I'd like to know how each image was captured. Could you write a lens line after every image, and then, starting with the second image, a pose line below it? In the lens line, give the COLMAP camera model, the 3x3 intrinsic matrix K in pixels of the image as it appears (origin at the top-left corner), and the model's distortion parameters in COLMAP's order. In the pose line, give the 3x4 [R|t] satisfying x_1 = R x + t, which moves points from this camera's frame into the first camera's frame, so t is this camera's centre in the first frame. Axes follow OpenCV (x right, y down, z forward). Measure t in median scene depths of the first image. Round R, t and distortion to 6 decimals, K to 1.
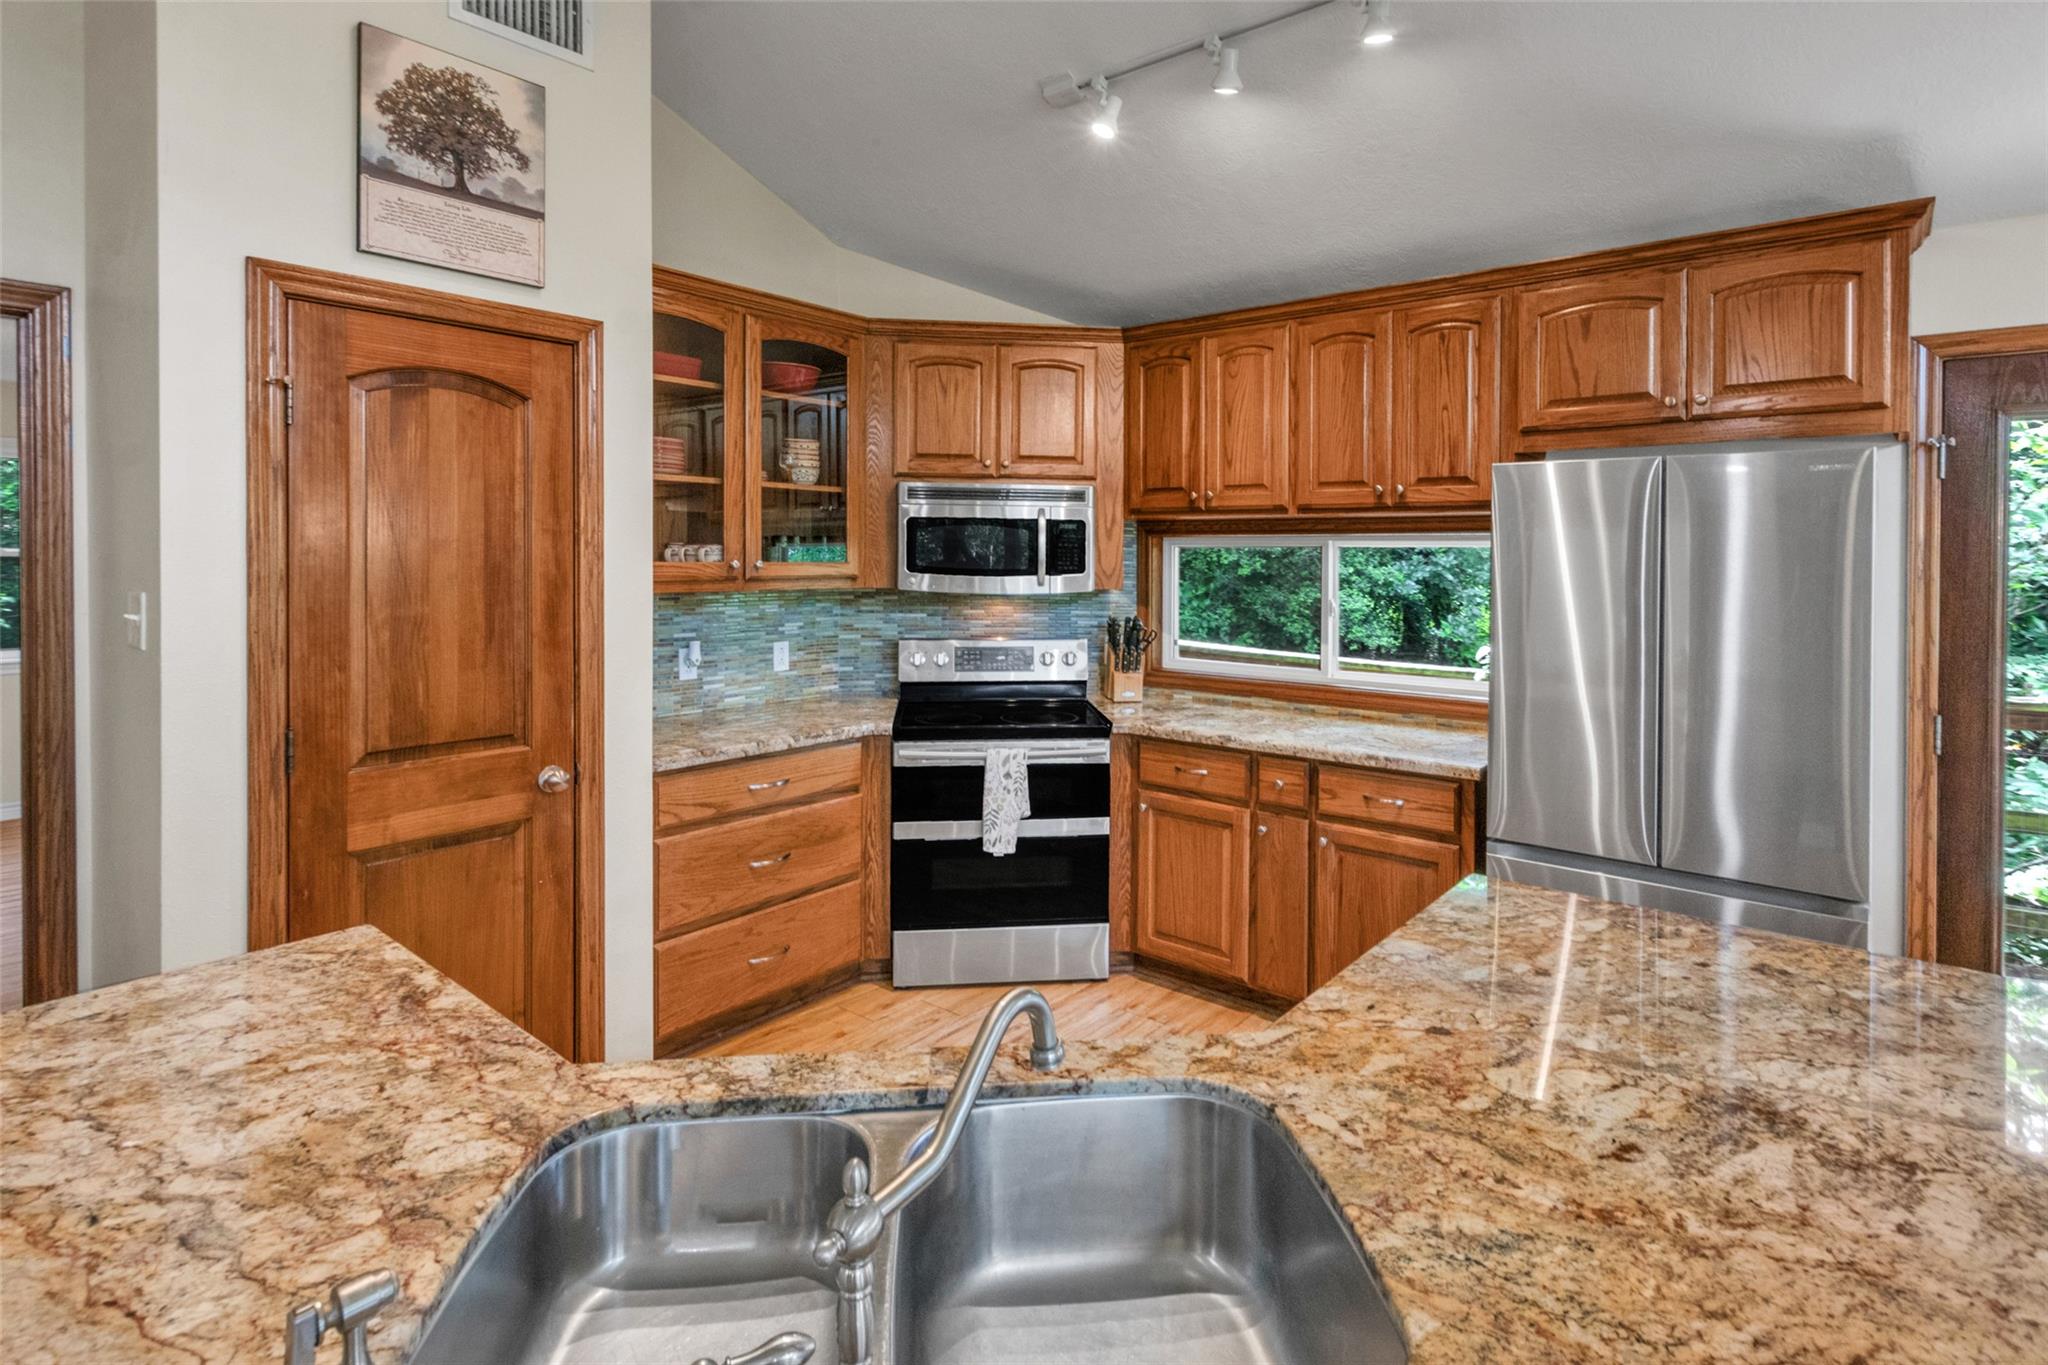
lens RADIAL K [[1022.8, 0, 1038.1], [0, 1022.8, 562.6], [0, 0, 1]] dist [0.005036, -0.002395]
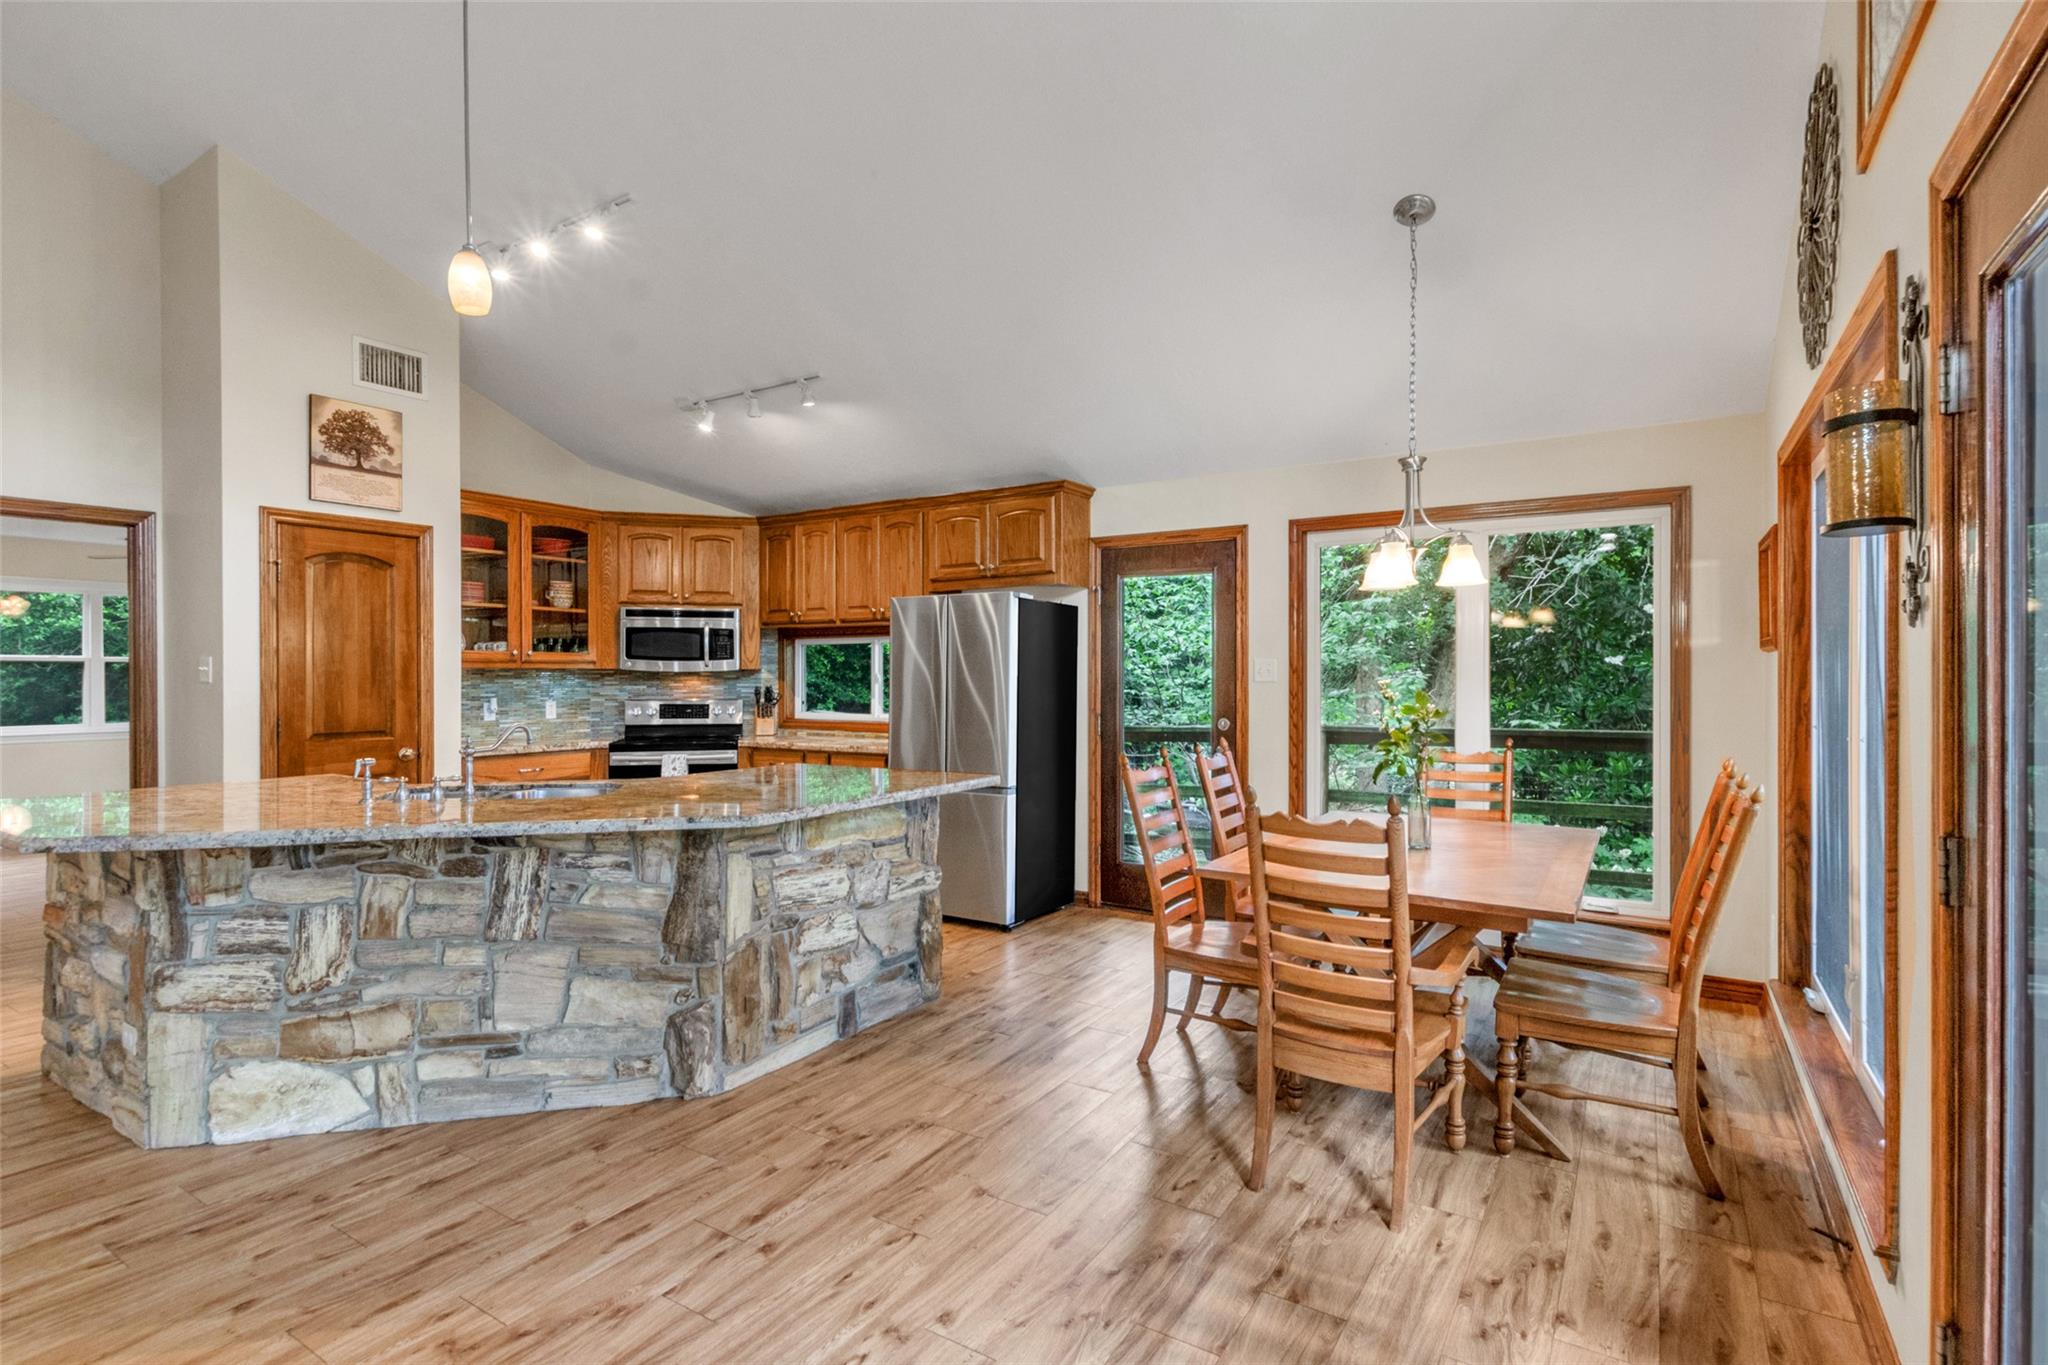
lens RADIAL K [[1022.8, 0, 1041.4], [0, 1022.8, 670.9], [0, 0, 1]] dist [0.005036, -0.002395]
pose [[0.992660, -0.007944, 0.120676, 0.449333], [0.009568, 0.999871, -0.012889, 0.073318], [-0.120558, 0.013949, 0.992608, -0.988680]]
